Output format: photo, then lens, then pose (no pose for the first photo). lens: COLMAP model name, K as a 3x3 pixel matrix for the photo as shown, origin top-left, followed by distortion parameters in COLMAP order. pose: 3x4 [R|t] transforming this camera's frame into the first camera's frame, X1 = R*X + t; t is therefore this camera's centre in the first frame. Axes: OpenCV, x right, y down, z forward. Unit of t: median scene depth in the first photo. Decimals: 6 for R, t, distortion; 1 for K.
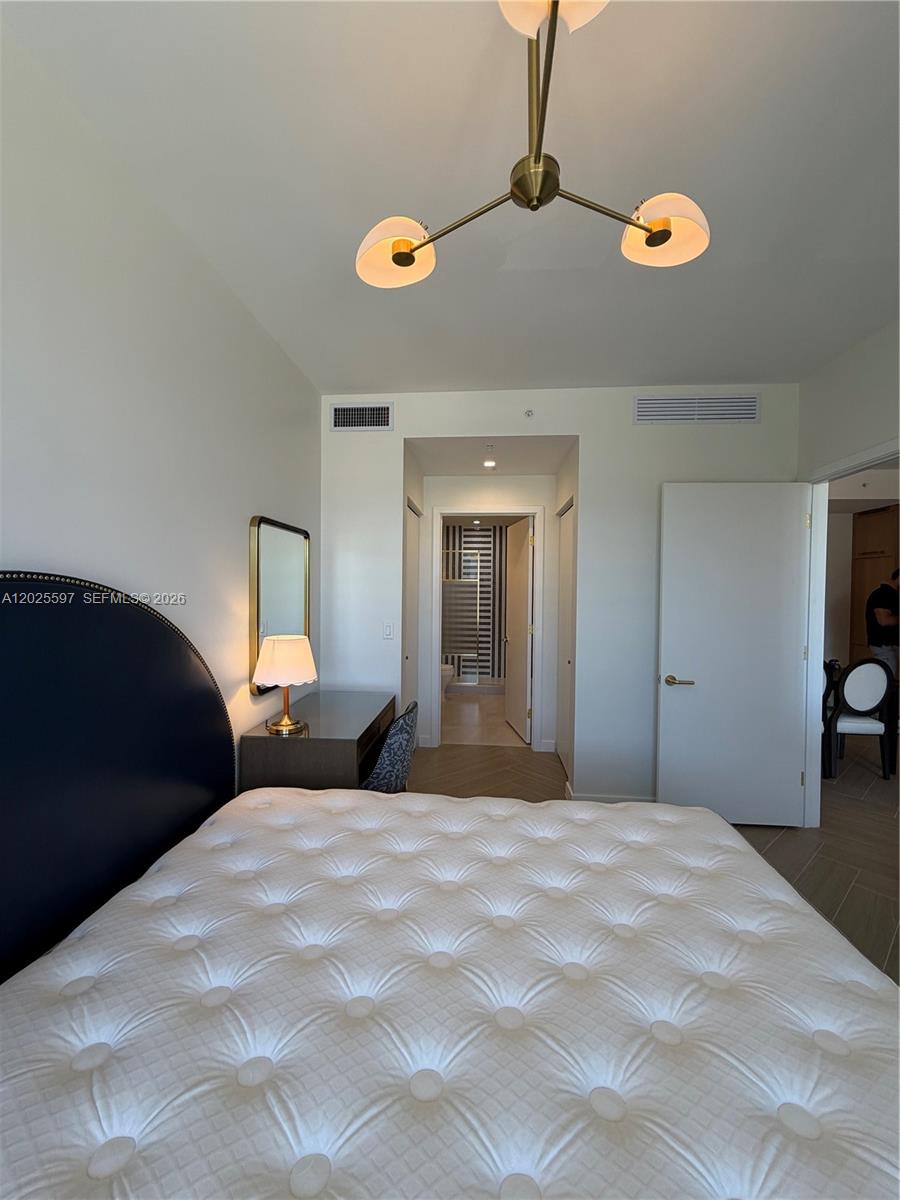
lens RADIAL K [[477.1, 0, 447.5], [0, 477.1, 598.0], [0, 0, 1]] dist [-0.000941, 0.000463]
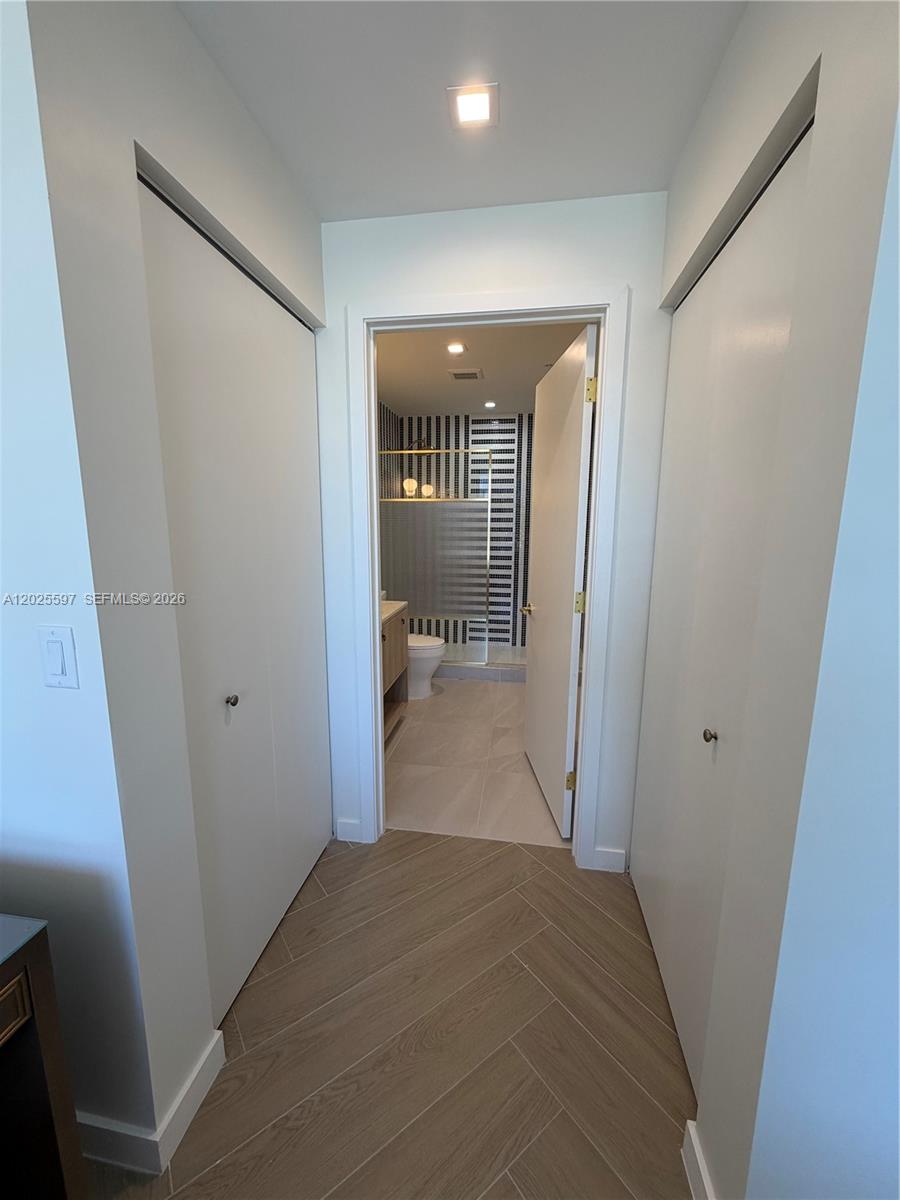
lens RADIAL K [[477.1, 0, 447.5], [0, 477.1, 598.0], [0, 0, 1]] dist [-0.000941, 0.000463]
pose [[0.997305, 0.007656, -0.072960, 0.056938], [0.003040, 0.989372, 0.145374, -0.001226], [0.073298, -0.145204, 0.986683, 0.375397]]
